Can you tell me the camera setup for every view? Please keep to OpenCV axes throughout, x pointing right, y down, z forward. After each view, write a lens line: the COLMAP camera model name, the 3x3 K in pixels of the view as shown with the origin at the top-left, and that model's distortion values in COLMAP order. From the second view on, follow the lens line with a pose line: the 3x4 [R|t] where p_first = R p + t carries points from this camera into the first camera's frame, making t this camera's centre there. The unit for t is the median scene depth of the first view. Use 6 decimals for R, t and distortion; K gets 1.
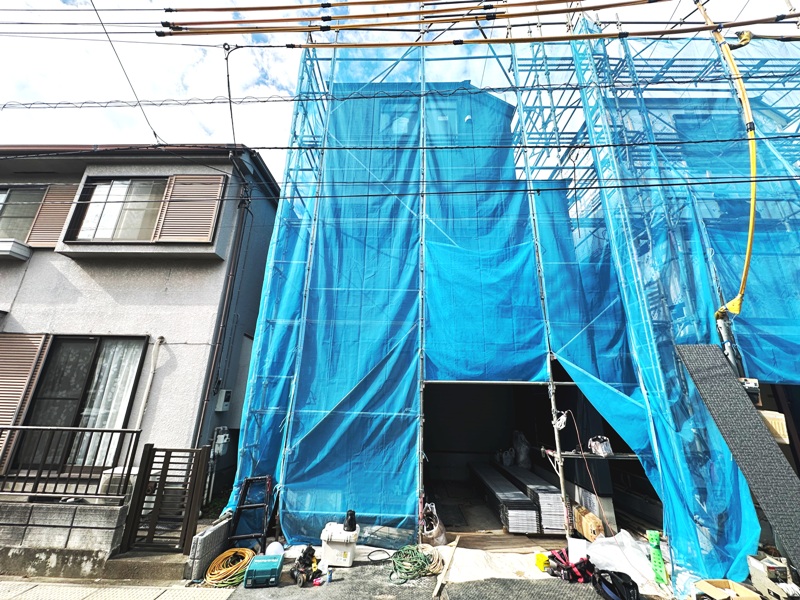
lens RADIAL K [[318.1, 0, 400.0], [0, 318.1, 300.0], [0, 0, 1]] dist [-0.000109, -0.000114]
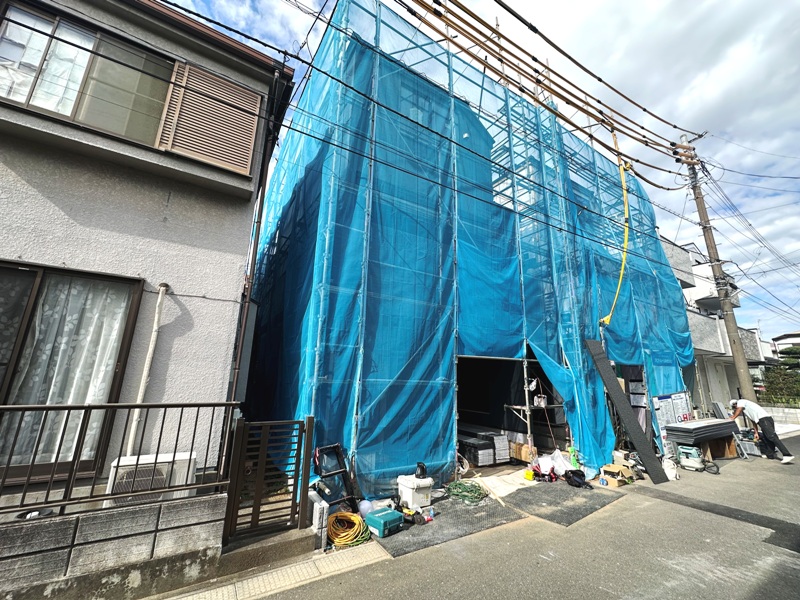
lens RADIAL K [[318.1, 0, 400.0], [0, 318.1, 300.0], [0, 0, 1]] dist [-0.000109, -0.000114]
pose [[0.838507, 0.127351, 0.529800, -0.806742], [-0.166448, 0.985694, 0.026497, 0.049793], [-0.518847, -0.110403, 0.847708, 0.101738]]
